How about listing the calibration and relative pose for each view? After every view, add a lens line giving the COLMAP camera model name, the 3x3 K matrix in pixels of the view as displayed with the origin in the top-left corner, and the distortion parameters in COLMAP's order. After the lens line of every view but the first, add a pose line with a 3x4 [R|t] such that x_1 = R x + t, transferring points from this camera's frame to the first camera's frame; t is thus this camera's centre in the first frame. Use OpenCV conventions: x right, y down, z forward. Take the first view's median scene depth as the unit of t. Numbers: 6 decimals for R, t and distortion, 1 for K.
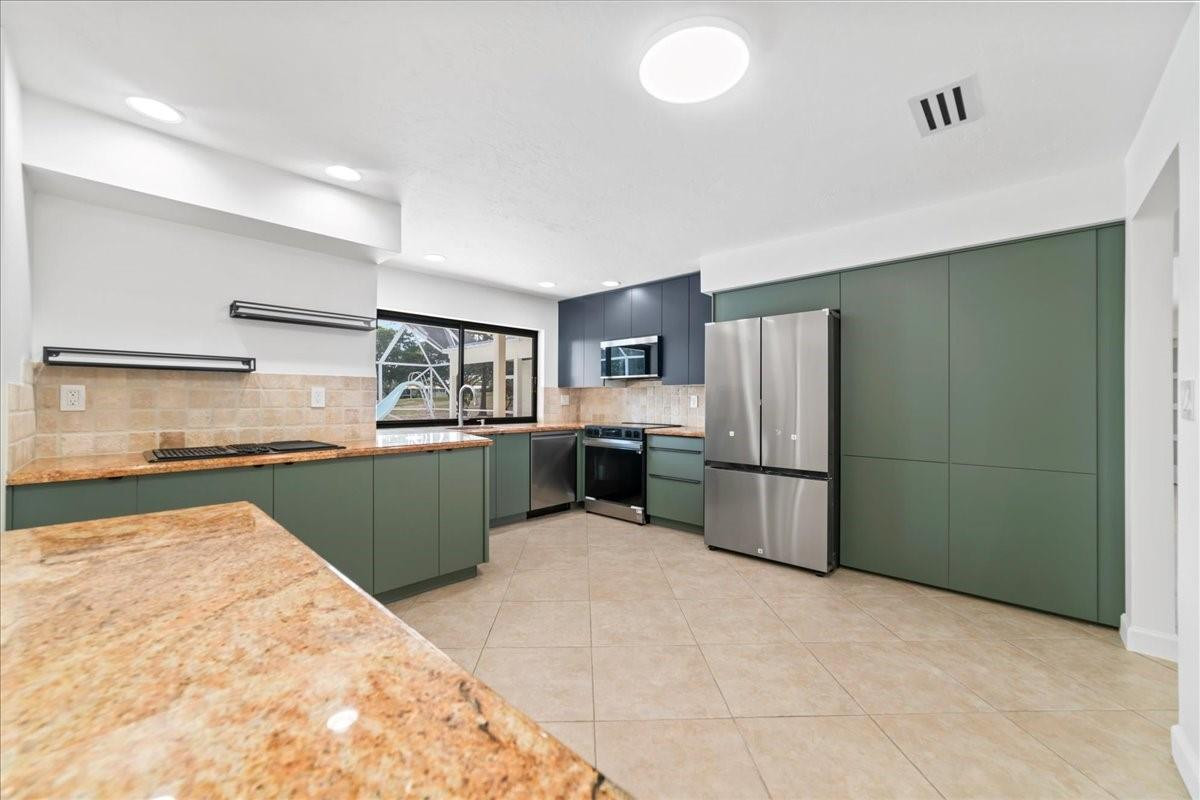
lens RADIAL K [[460.1, 0, 598.0], [0, 460.1, 400.7], [0, 0, 1]] dist [-0.011176, 0.000276]
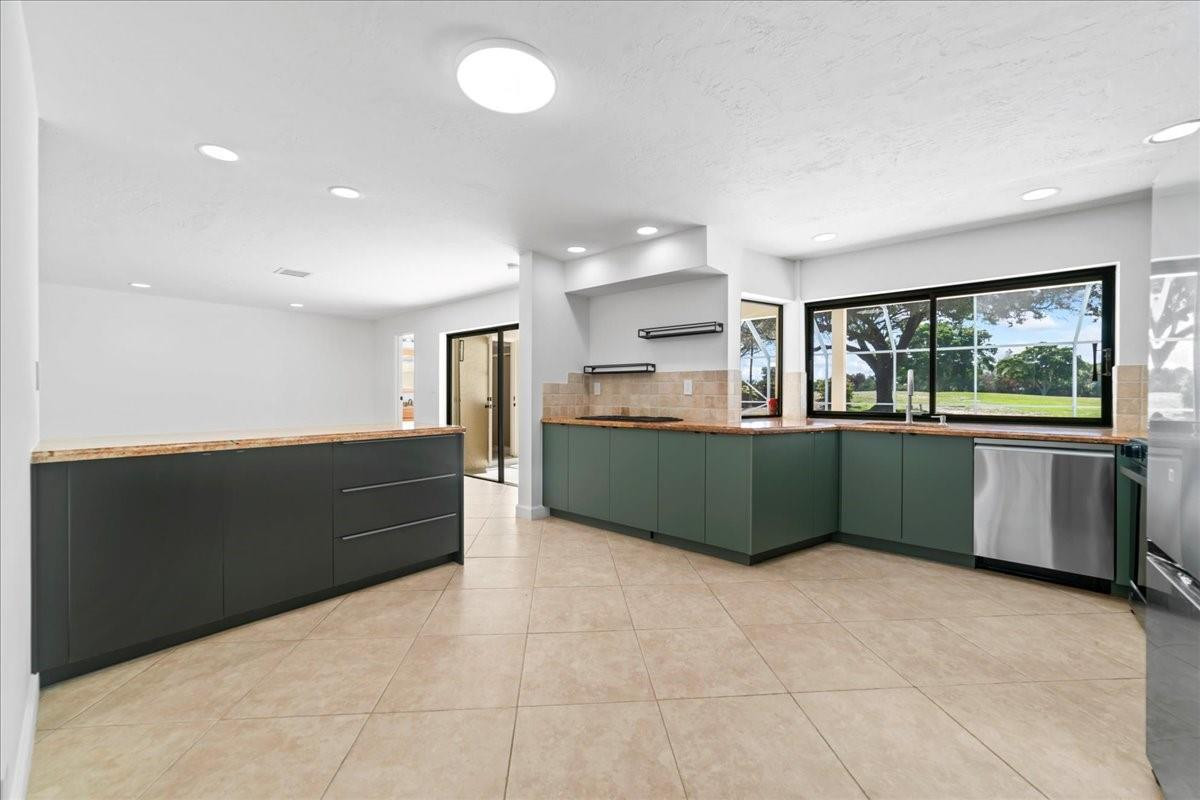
lens RADIAL K [[460.1, 0, 595.8], [0, 460.1, 395.6], [0, 0, 1]] dist [-0.011176, 0.000276]
pose [[0.042188, 0.002277, -0.999107, 0.842413], [-0.003587, 0.999991, 0.002128, 0.017000], [0.999103, 0.003494, 0.042196, 0.742920]]
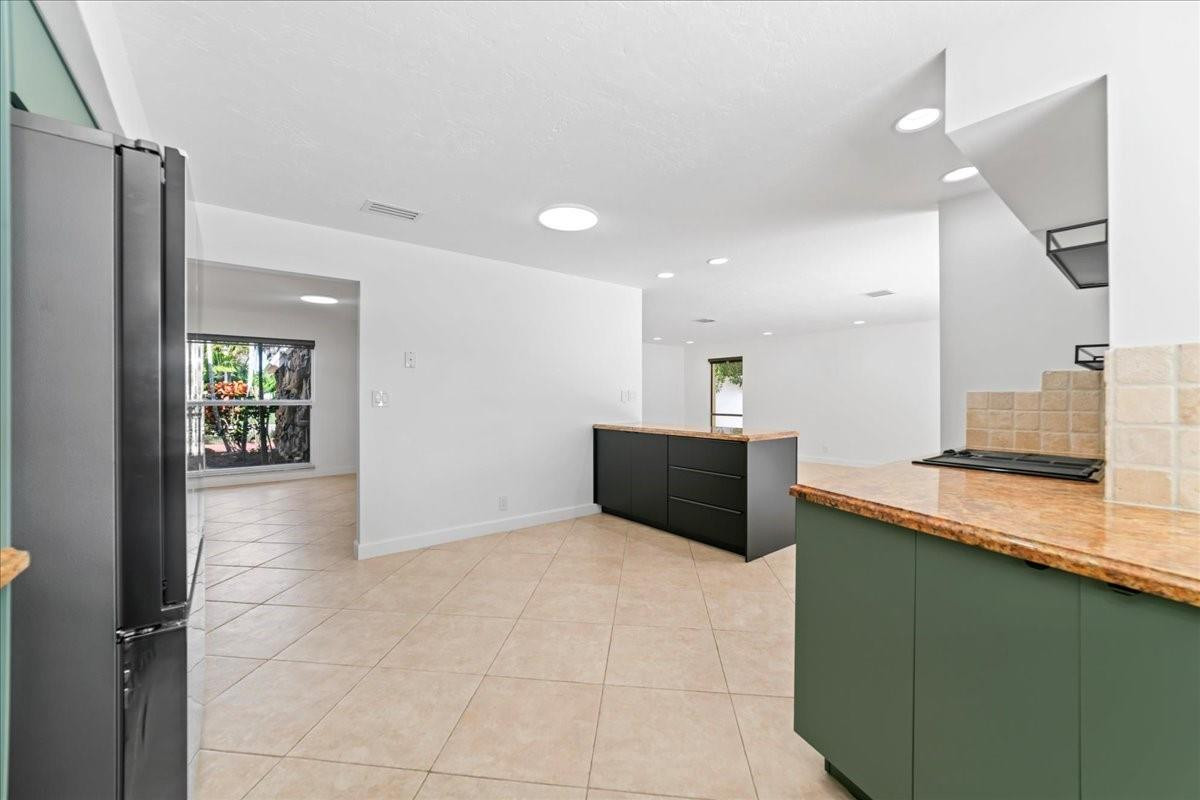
lens RADIAL K [[460.1, 0, 593.9], [0, 460.1, 398.6], [0, 0, 1]] dist [-0.011176, 0.000276]
pose [[-0.988410, -0.004684, 0.151735, -0.114042], [-0.004115, 0.999983, 0.004061, -0.009610], [-0.151752, 0.003390, -0.988413, 1.788380]]
